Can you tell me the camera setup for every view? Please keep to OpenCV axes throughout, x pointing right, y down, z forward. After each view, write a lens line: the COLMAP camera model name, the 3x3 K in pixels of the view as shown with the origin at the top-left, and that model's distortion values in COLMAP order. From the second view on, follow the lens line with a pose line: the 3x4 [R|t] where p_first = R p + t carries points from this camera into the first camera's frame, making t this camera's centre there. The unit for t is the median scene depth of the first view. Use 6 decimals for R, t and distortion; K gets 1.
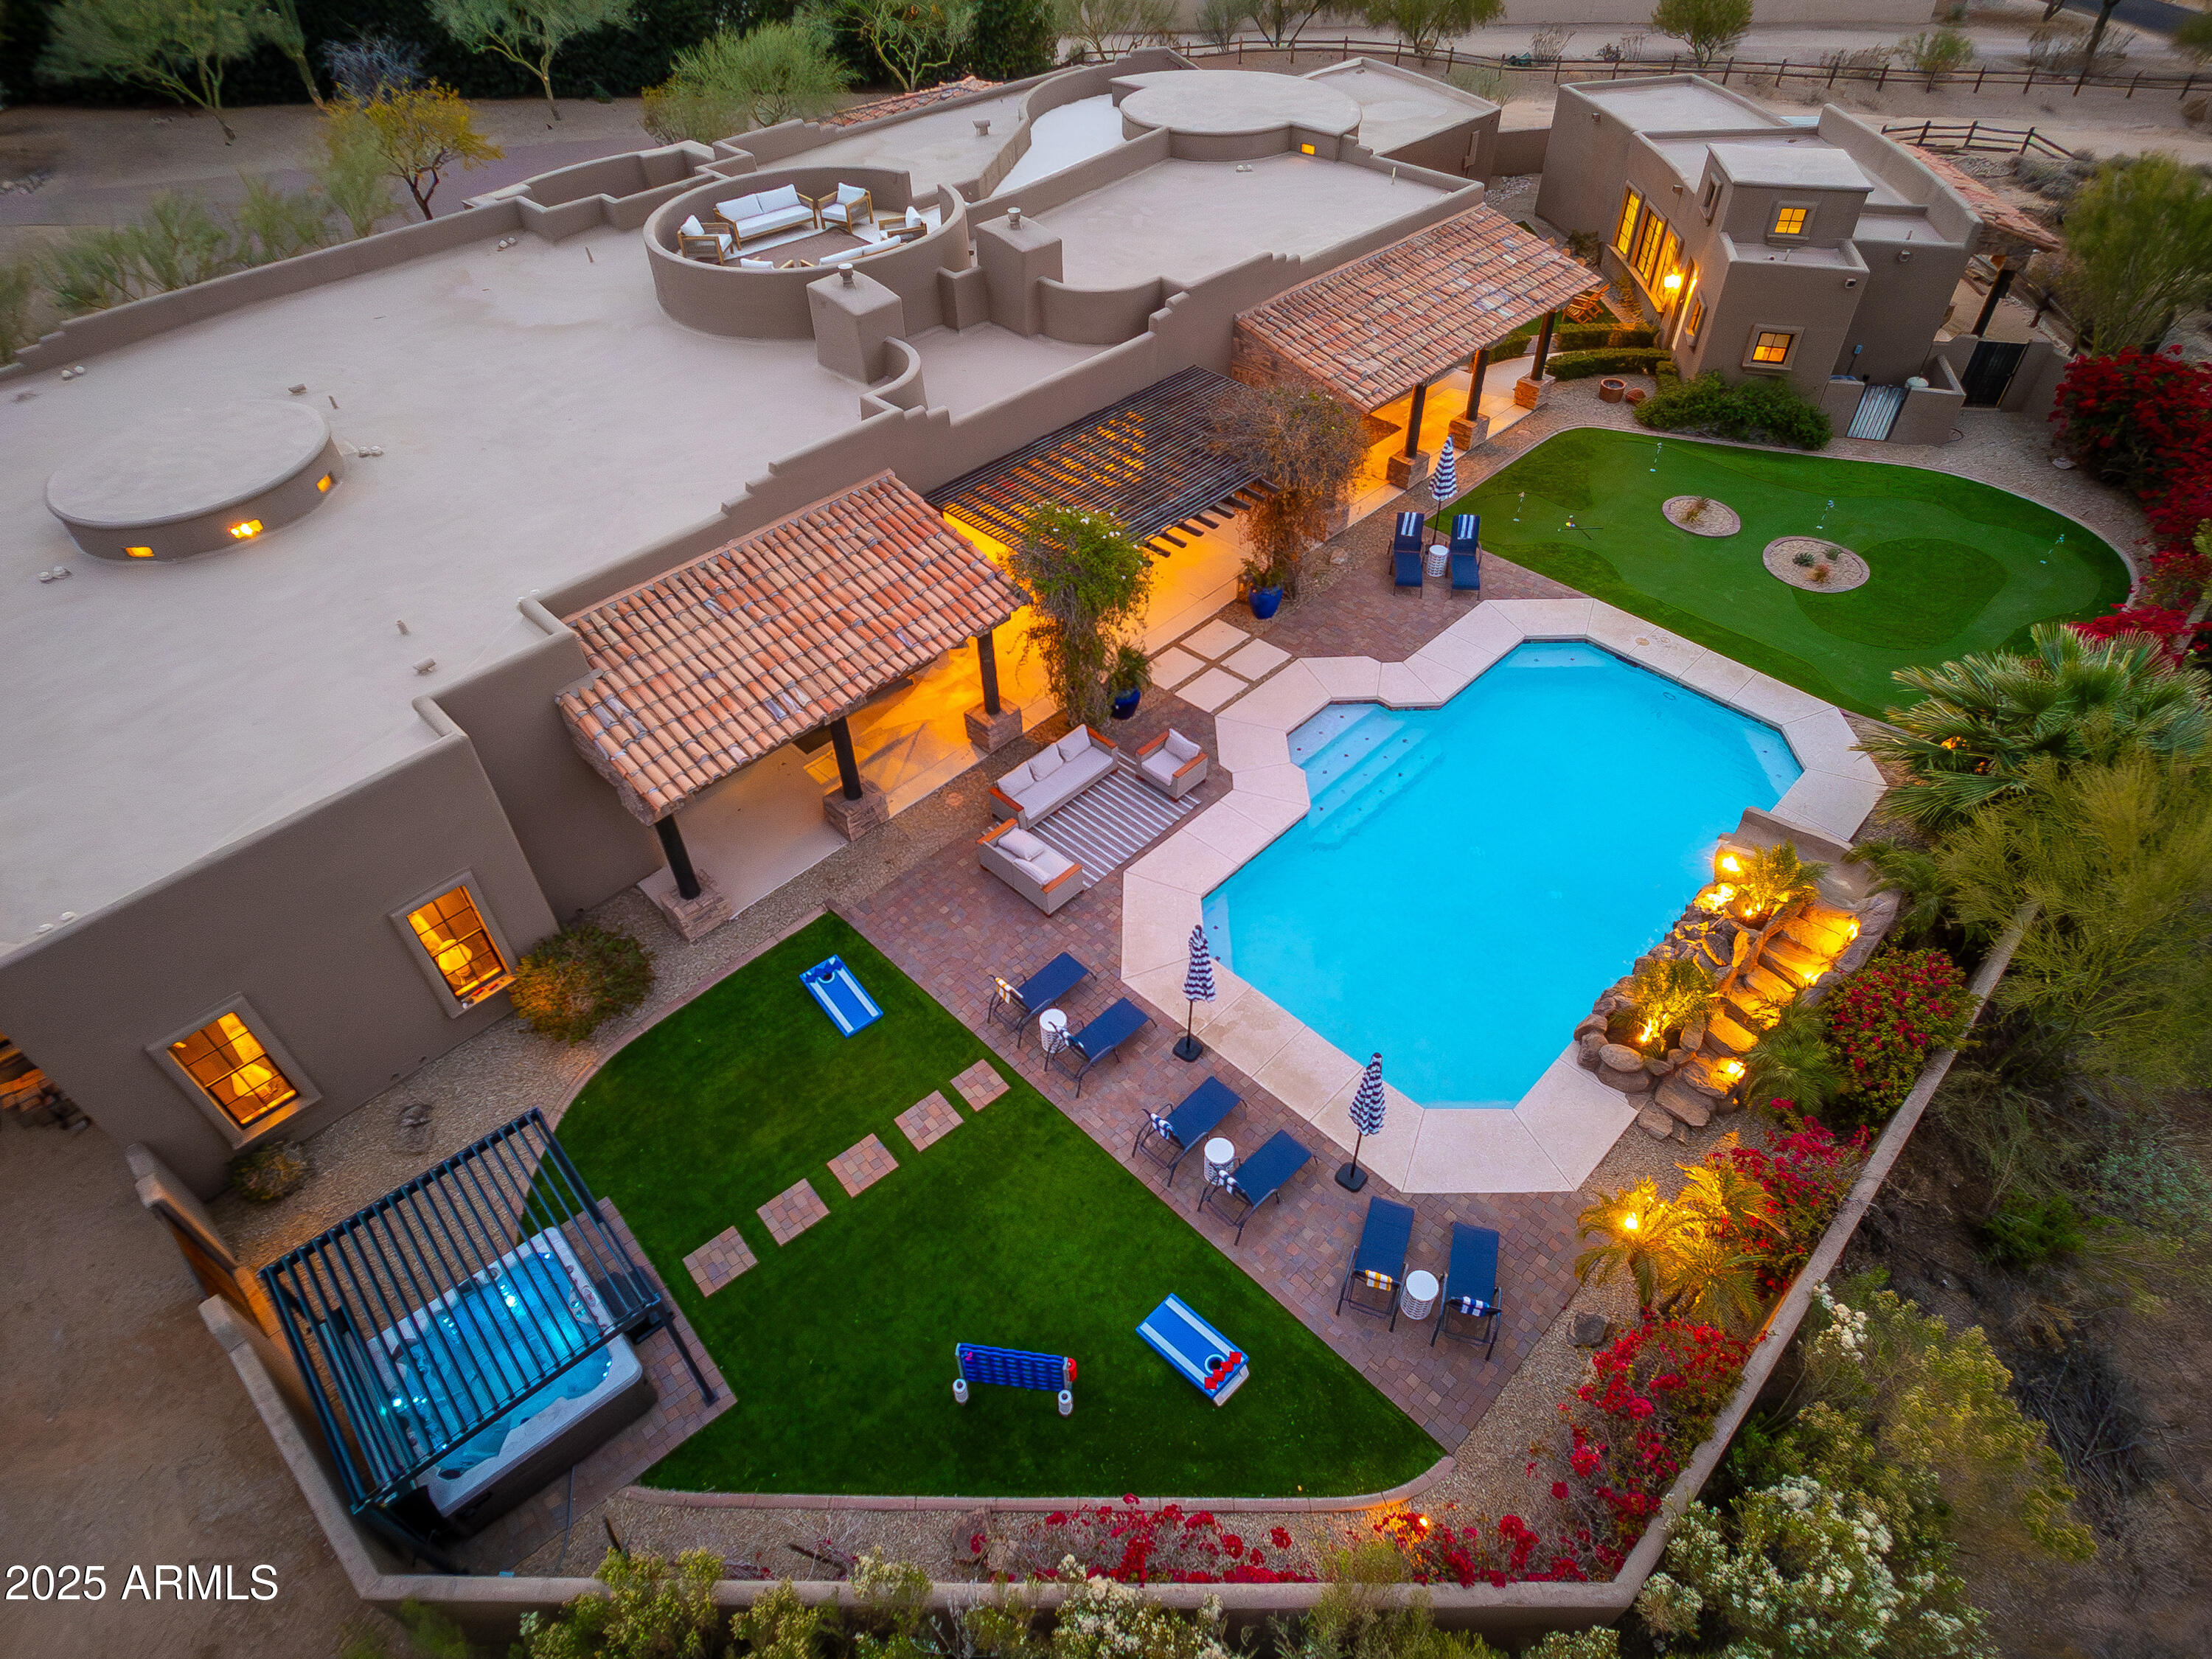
lens RADIAL K [[1257.8, 0, 1118.5], [0, 1257.8, 831.3], [0, 0, 1]] dist [-0.033647, 0.007710]
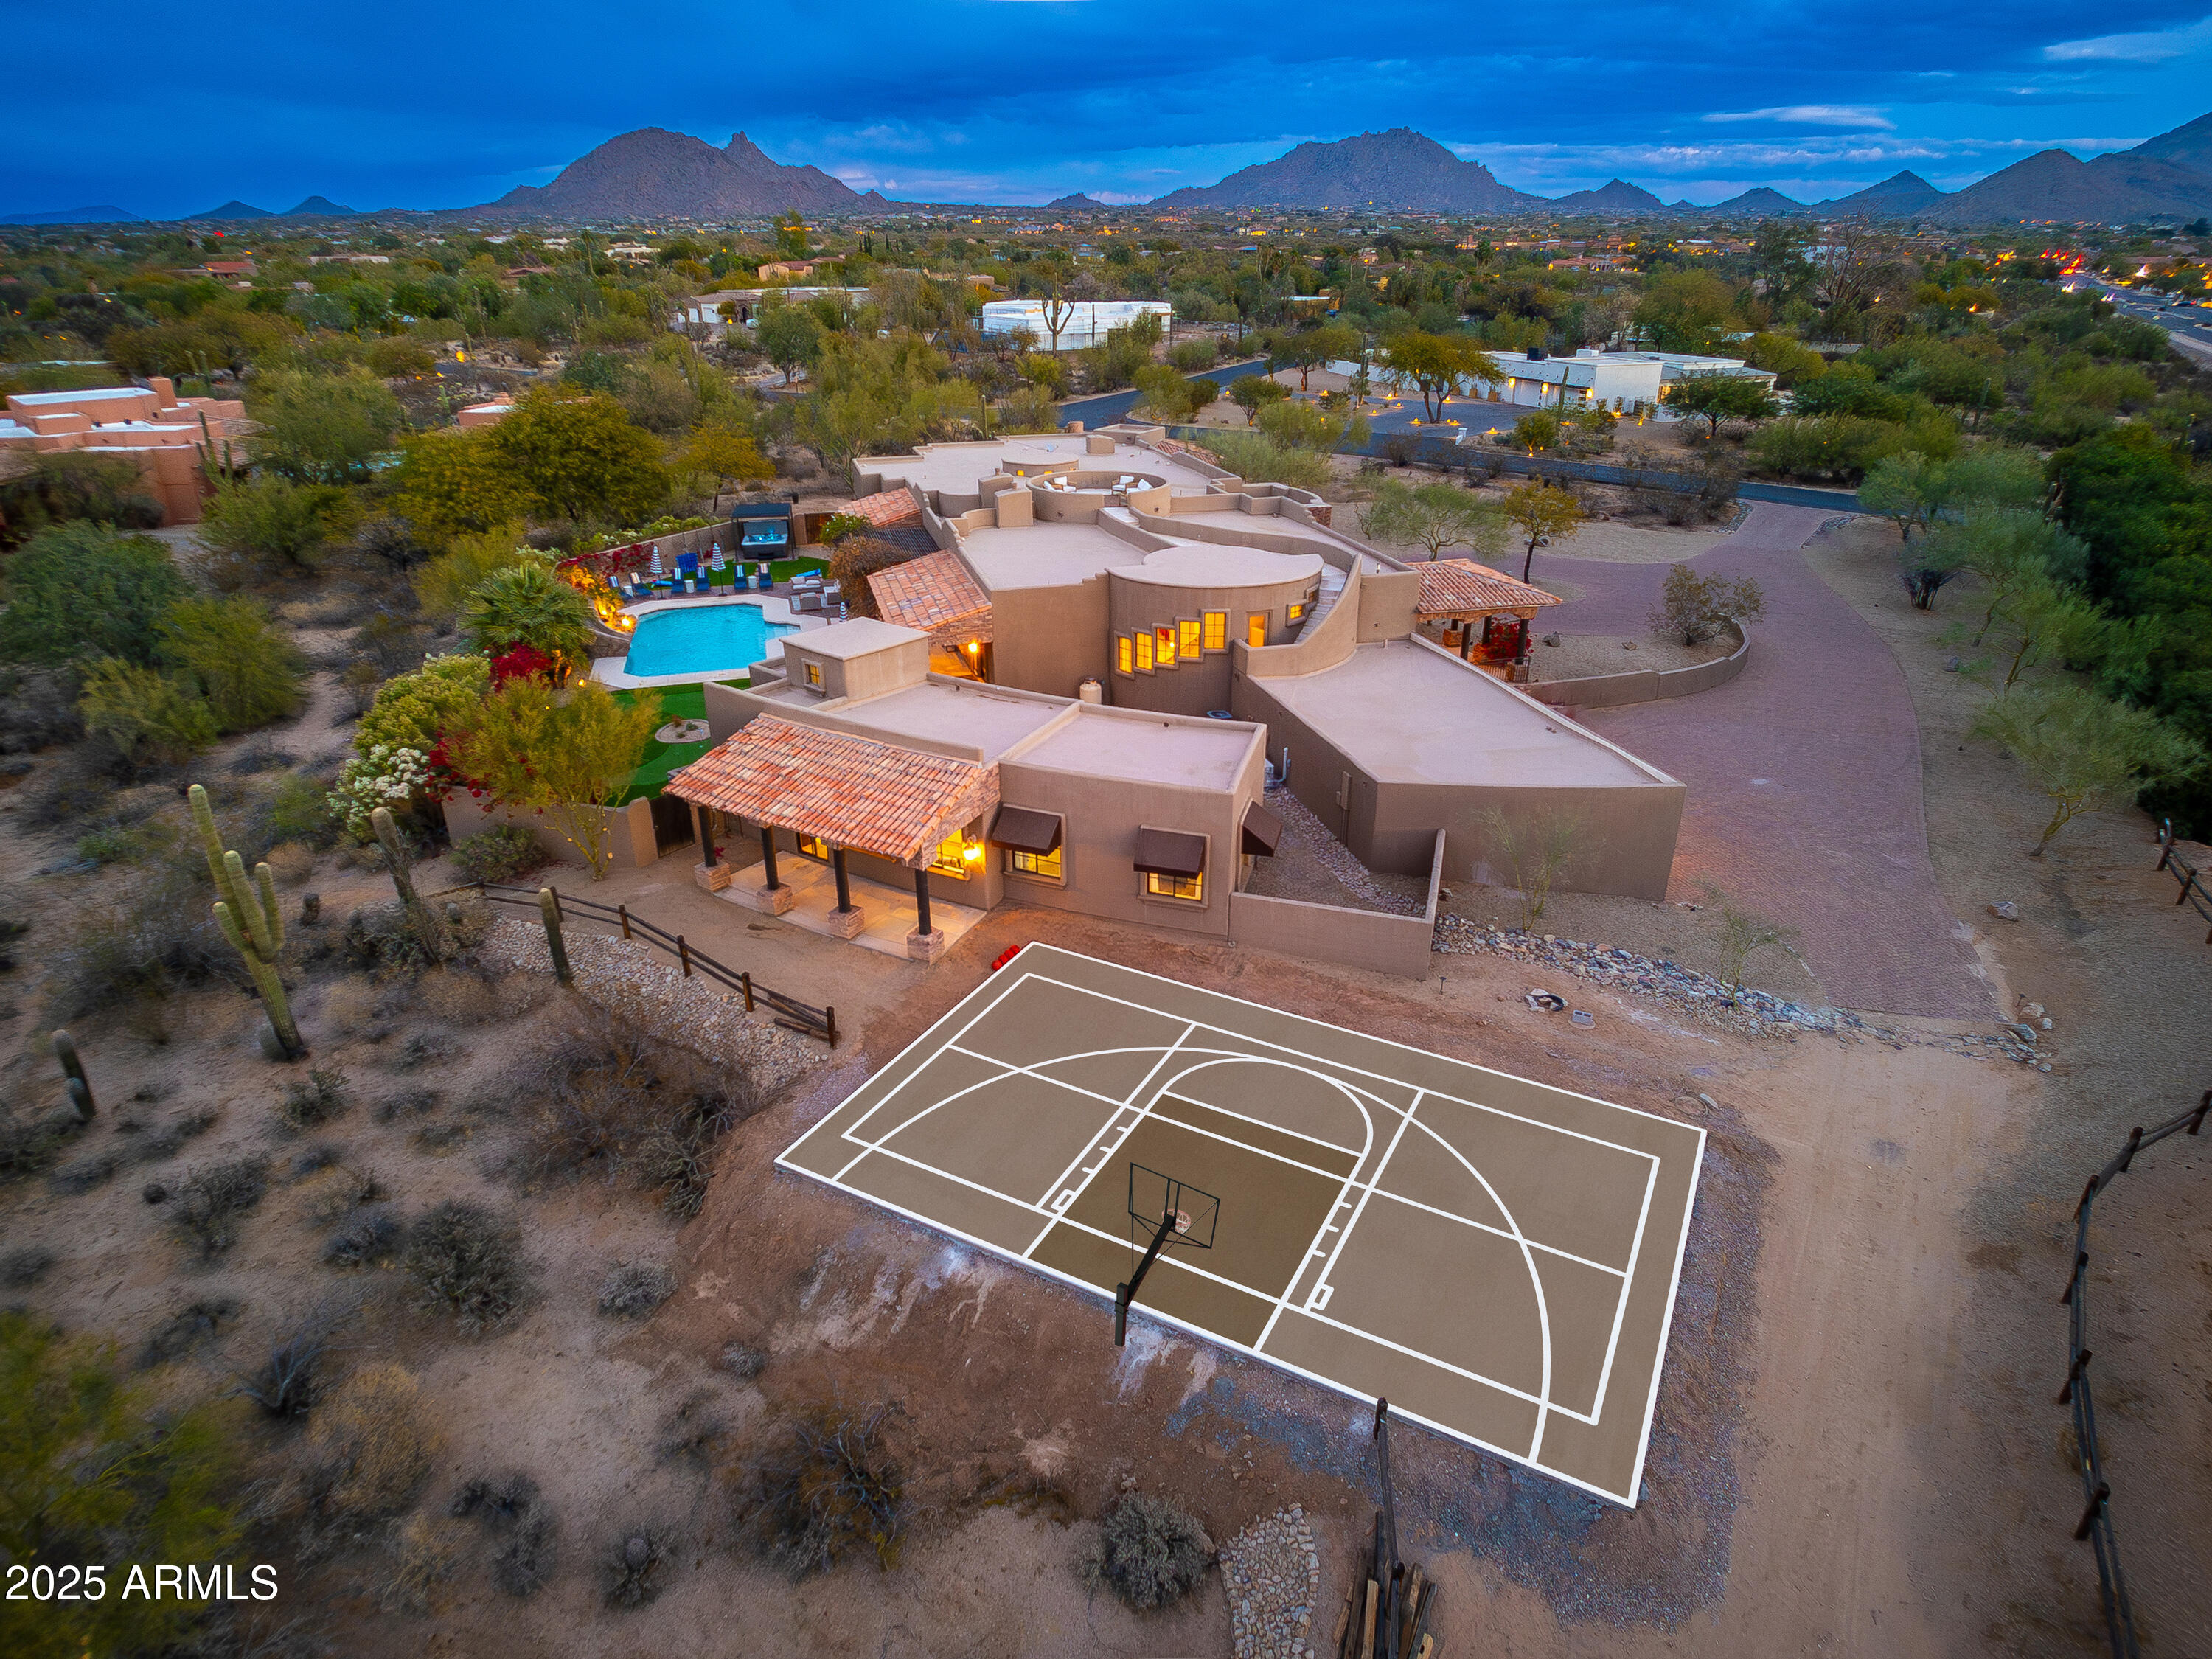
lens RADIAL K [[1257.8, 0, 1112.5], [0, 1257.8, 835.8], [0, 0, 1]] dist [-0.033647, 0.007710]
pose [[-0.506405, 0.378832, -0.774622, 1.833933], [-0.593691, 0.498322, 0.631828, -1.743322], [0.625368, 0.779847, -0.027443, 1.710648]]
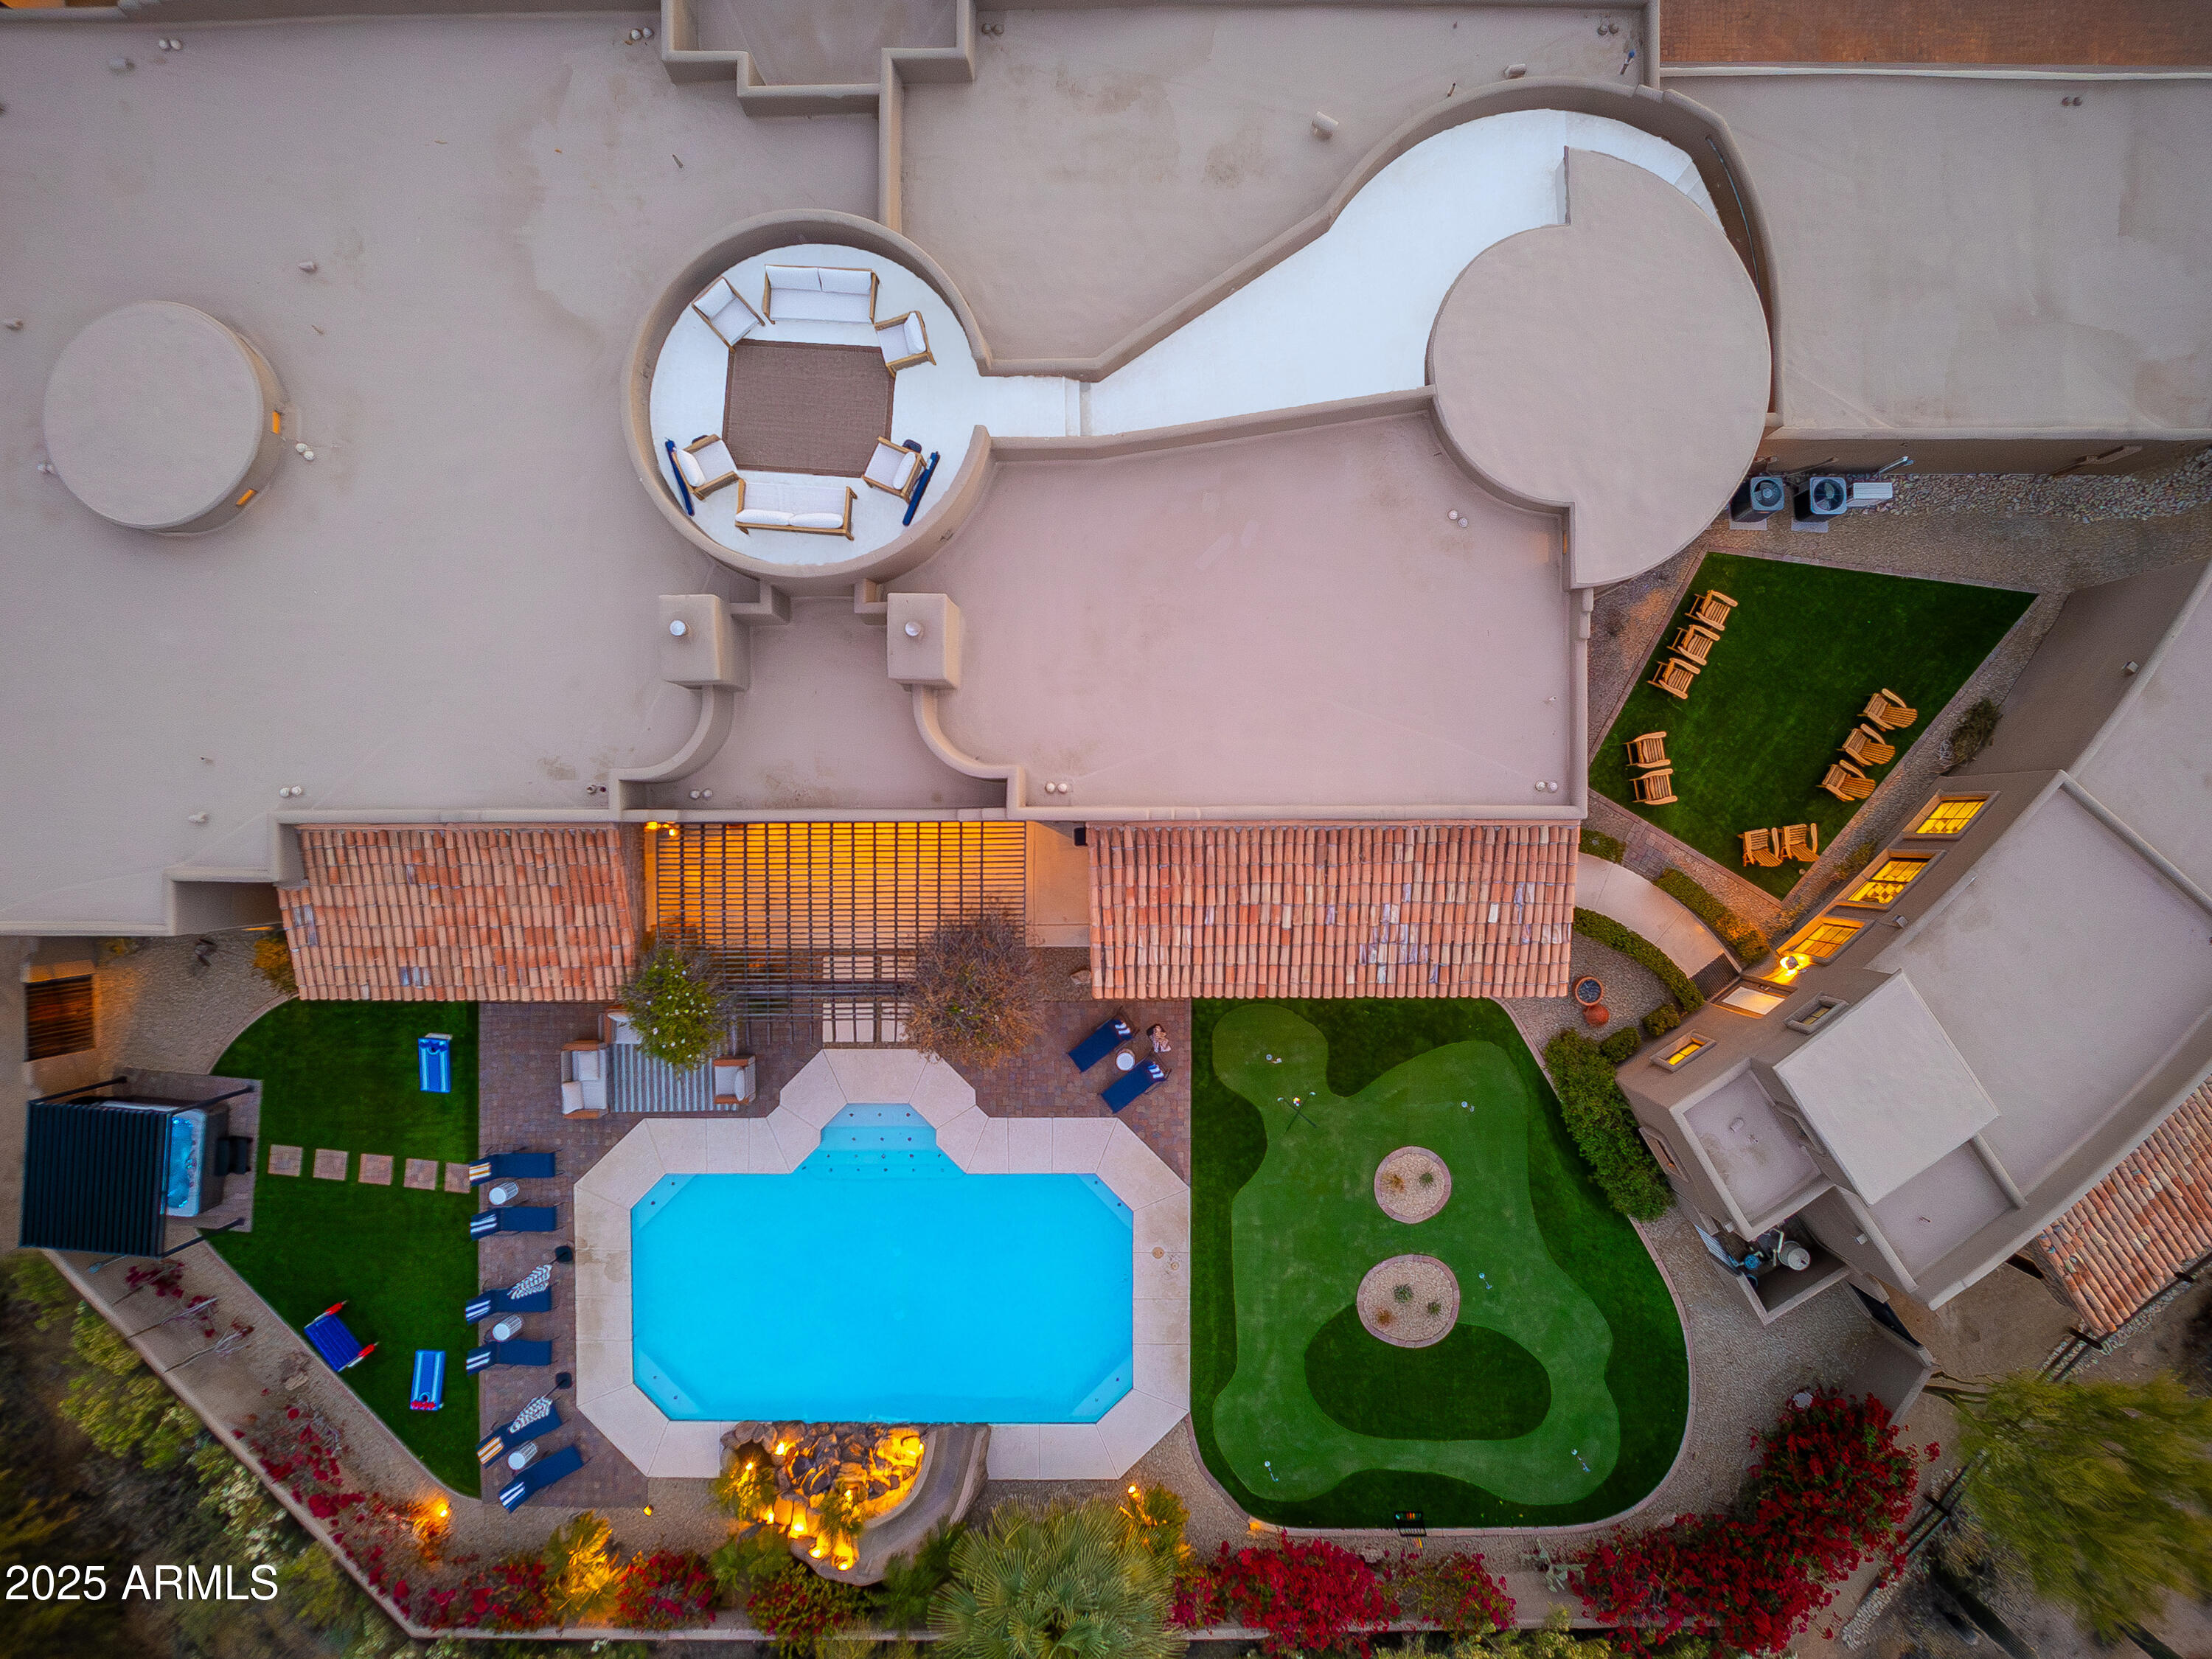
lens RADIAL K [[1257.8, 0, 1145.8], [0, 1257.8, 831.6], [0, 0, 1]] dist [-0.033647, 0.007710]
pose [[0.700213, 0.713838, 0.011729, 0.127663], [-0.503023, 0.481630, 0.717636, -1.184425], [0.506626, -0.508398, 0.696320, 0.406490]]
